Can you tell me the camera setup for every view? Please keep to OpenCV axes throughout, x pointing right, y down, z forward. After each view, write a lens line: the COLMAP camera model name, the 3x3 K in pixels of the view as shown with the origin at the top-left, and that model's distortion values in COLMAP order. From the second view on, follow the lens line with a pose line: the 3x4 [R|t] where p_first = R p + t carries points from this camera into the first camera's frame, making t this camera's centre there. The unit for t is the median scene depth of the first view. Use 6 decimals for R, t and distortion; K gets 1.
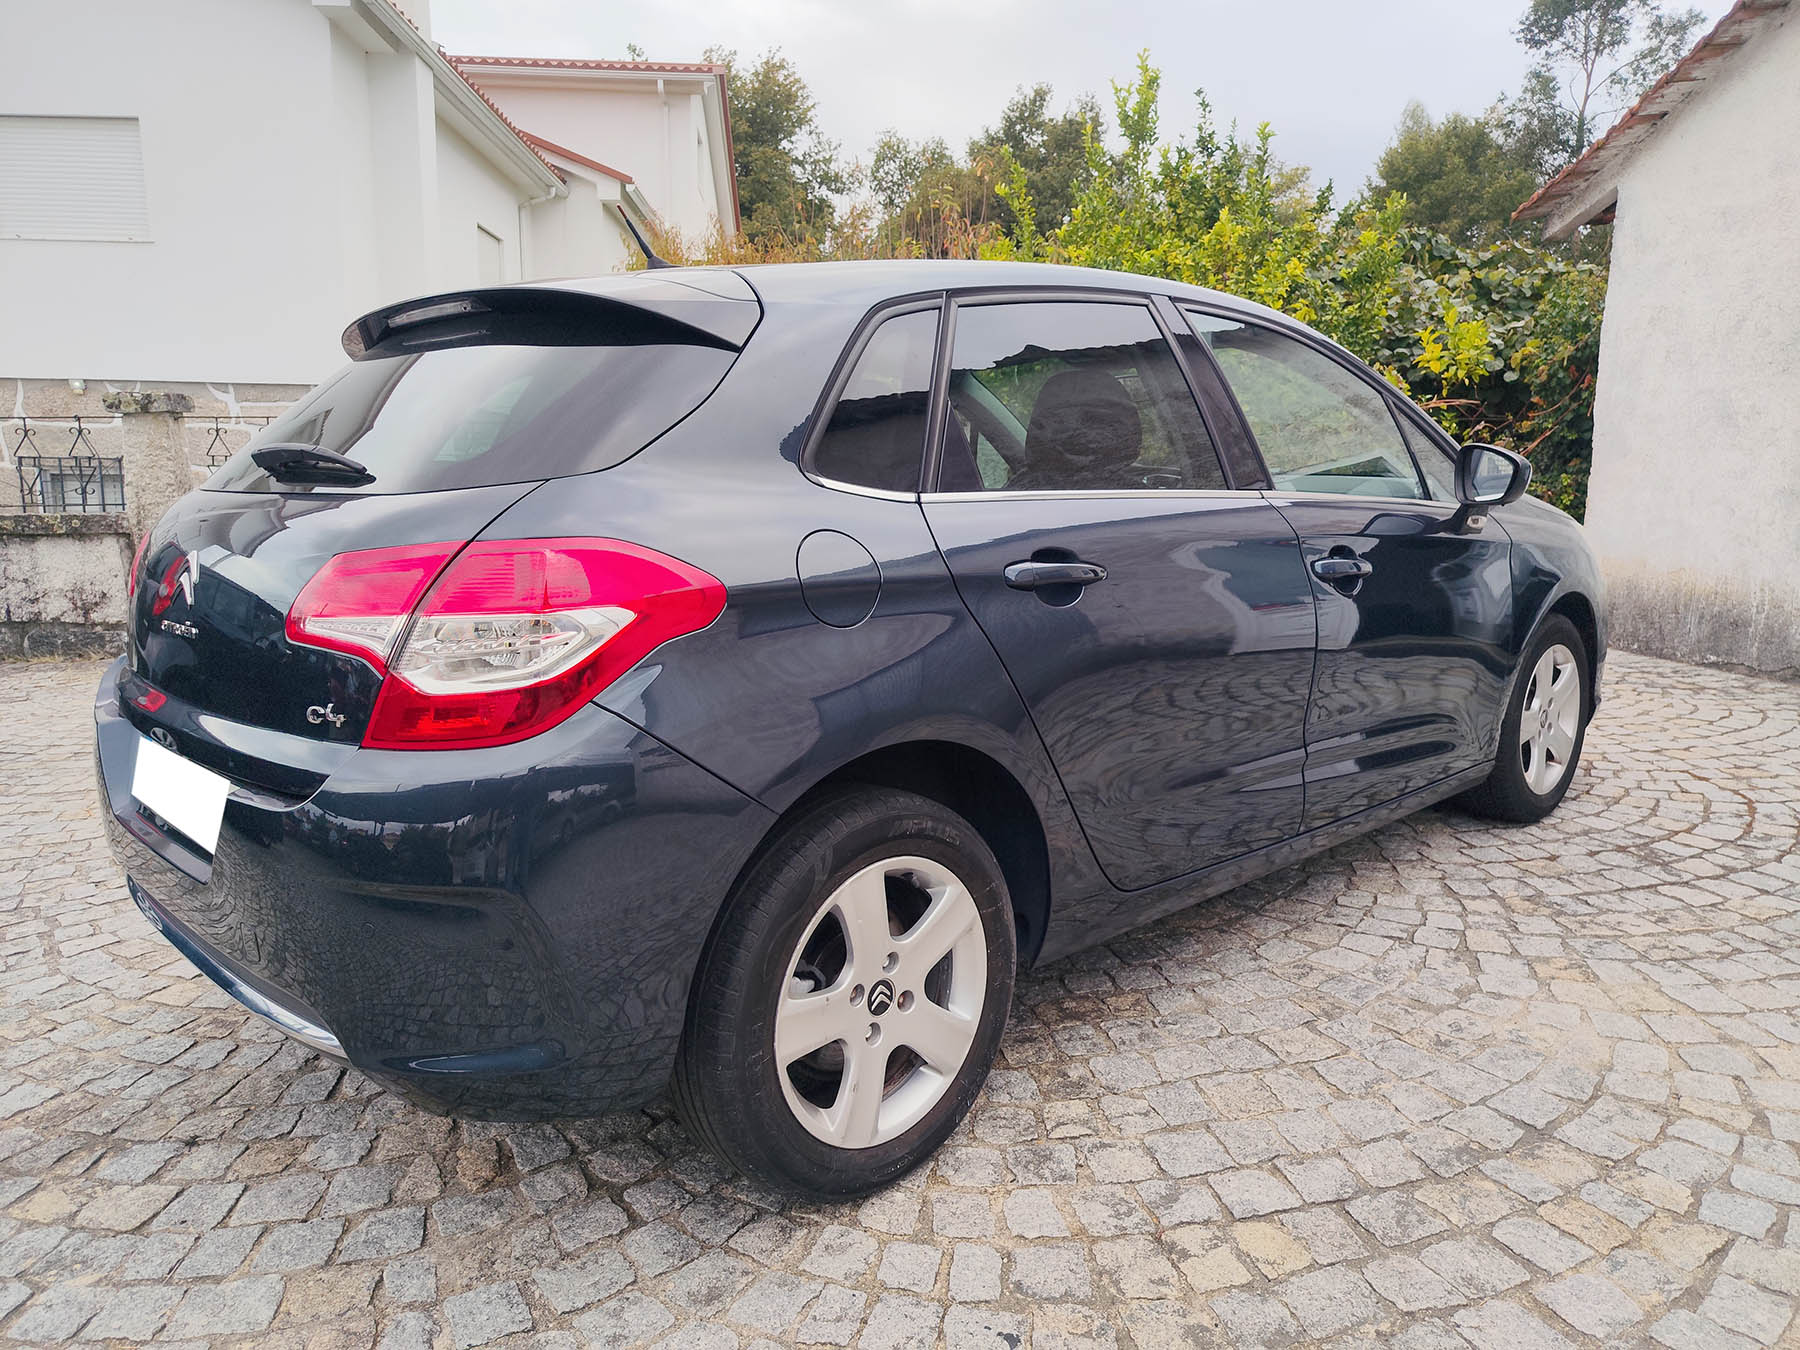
lens RADIAL K [[1269.0, 0, 894.6], [0, 1269.0, 676.0], [0, 0, 1]] dist [0.012527, -0.008975]
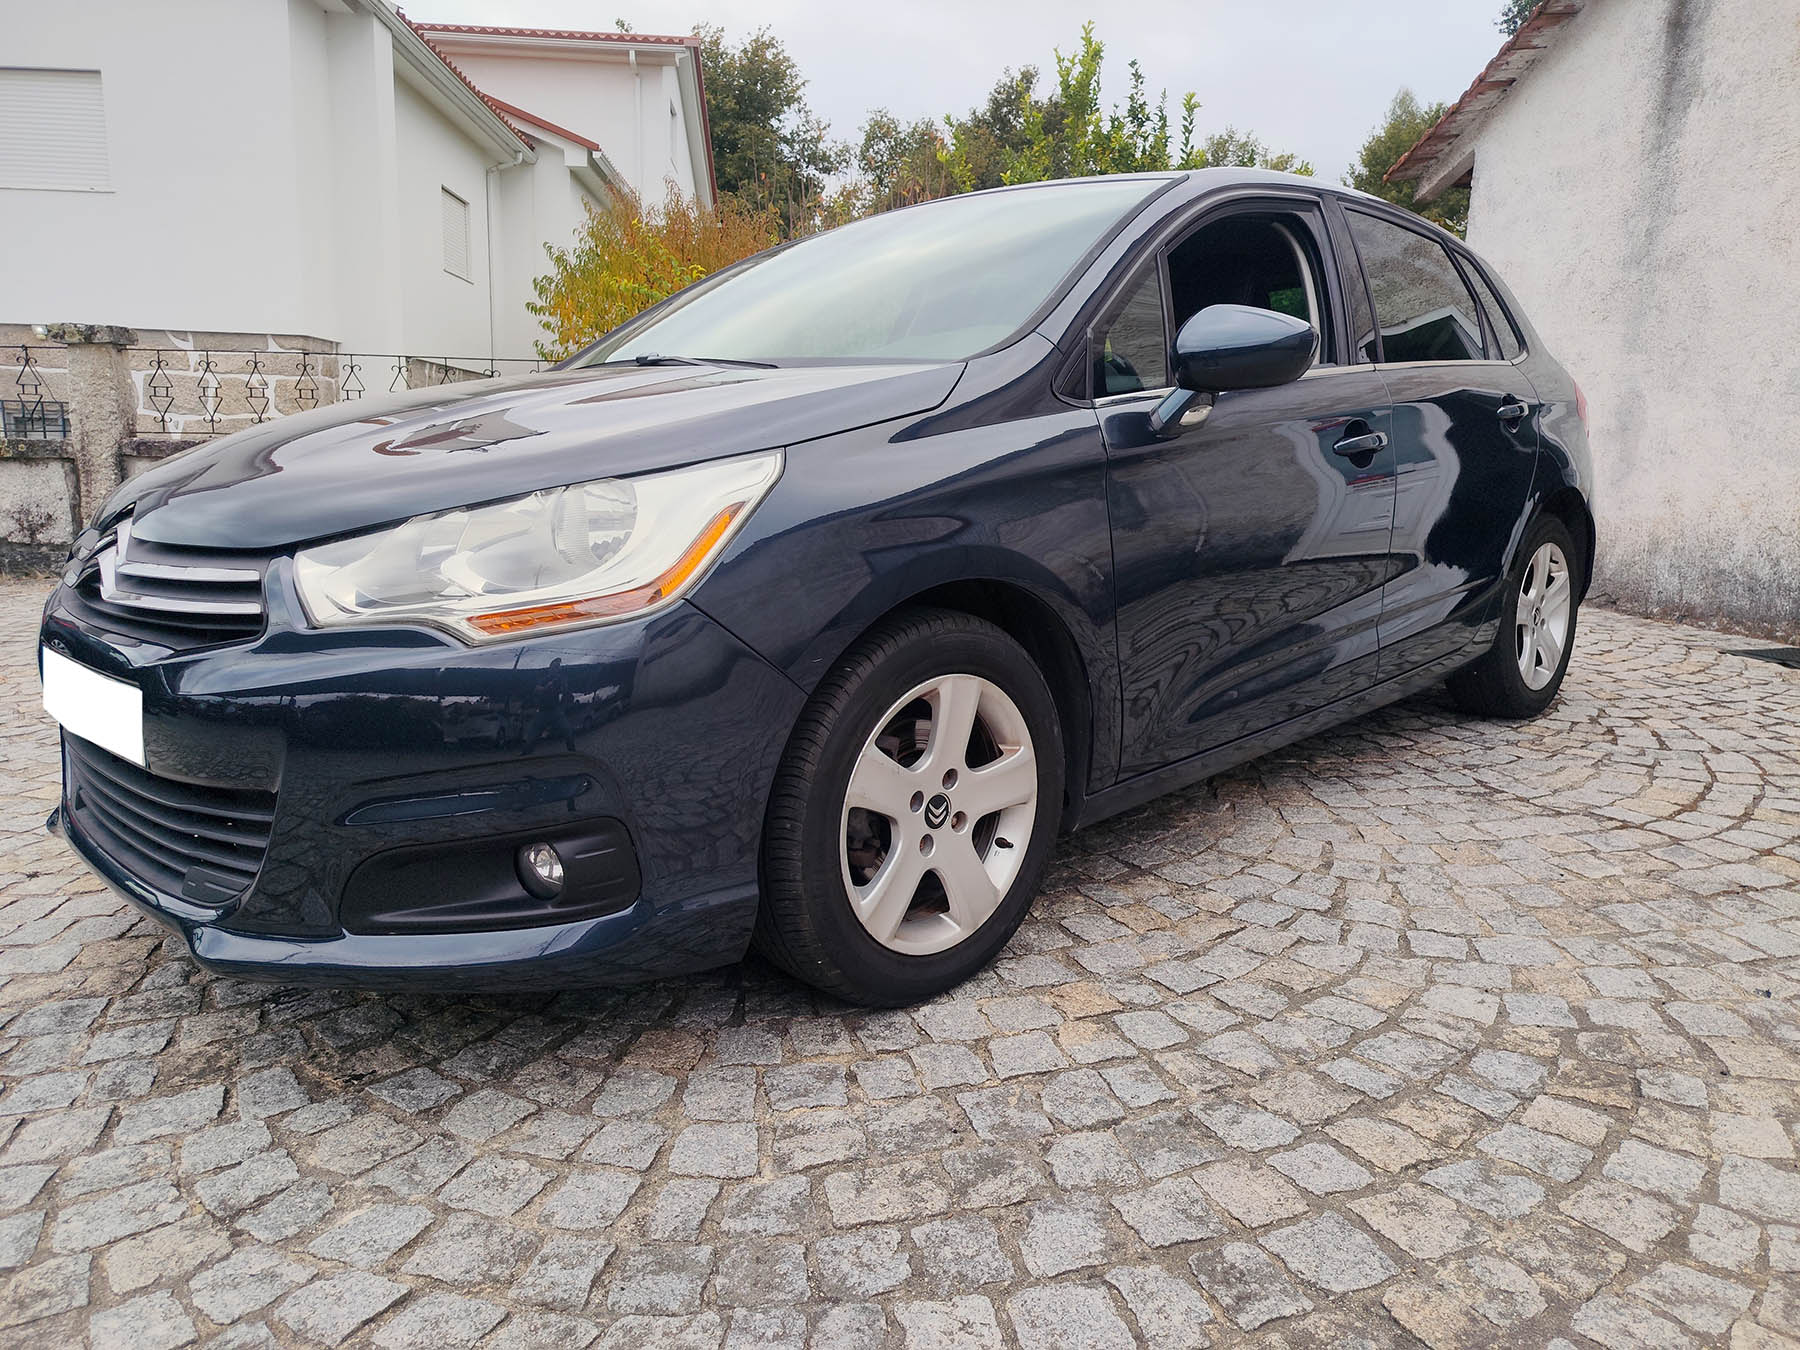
lens RADIAL K [[1269.0, 0, 899.4], [0, 1269.0, 678.8], [0, 0, 1]] dist [0.012527, -0.008975]
pose [[0.999879, 0.013679, 0.007396, 0.049465], [-0.013767, 0.999833, 0.012018, 0.030844], [-0.007230, -0.012118, 0.999900, -0.039576]]
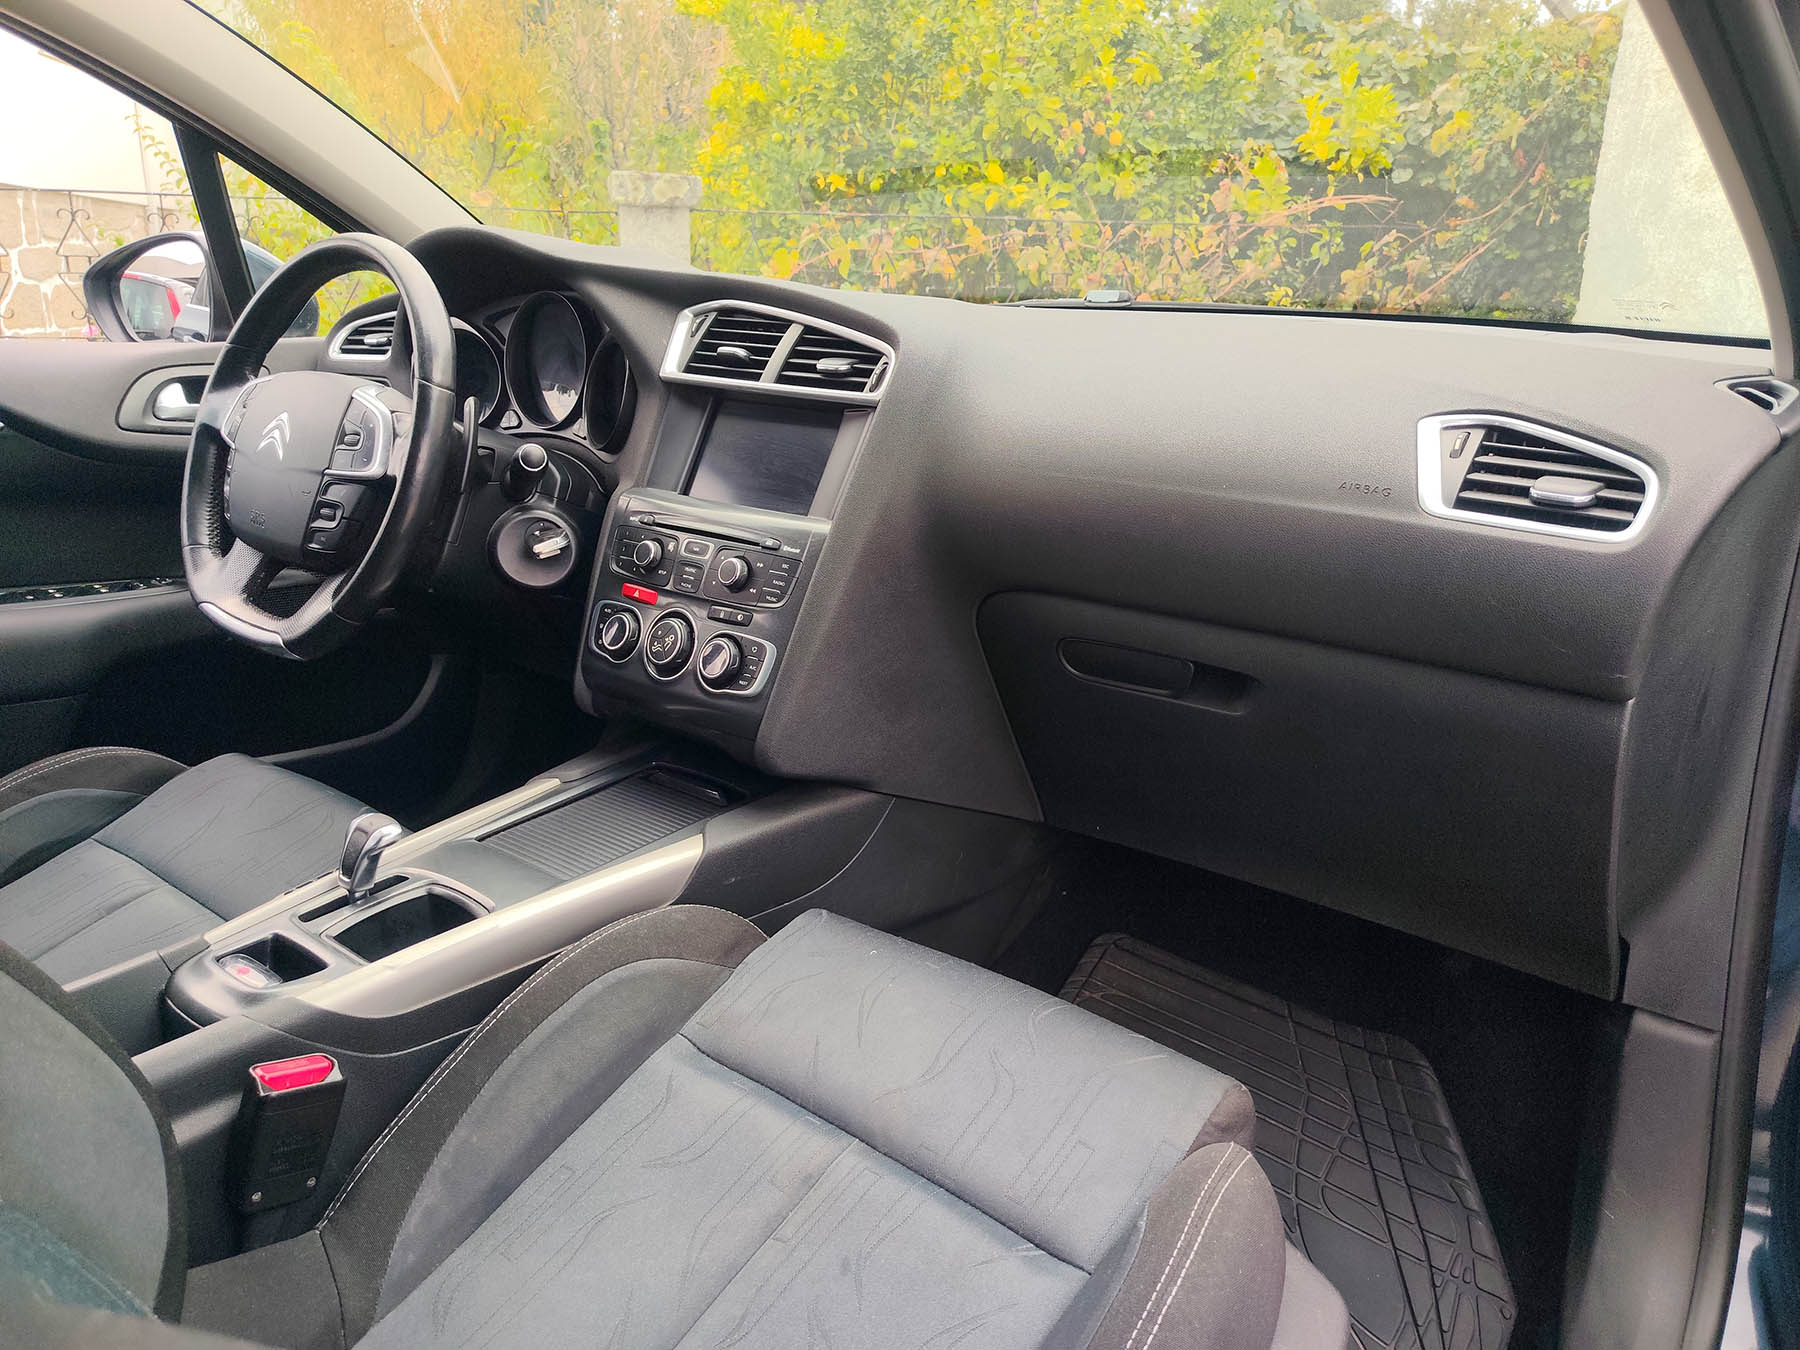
lens RADIAL K [[1269.0, 0, 907.1], [0, 1269.0, 684.1], [0, 0, 1]] dist [0.012527, -0.008975]
pose [[0.989754, -0.029569, 0.139688, 0.069925], [0.010534, 0.990778, 0.135083, -0.037778], [-0.142394, -0.132227, 0.980938, 0.237823]]
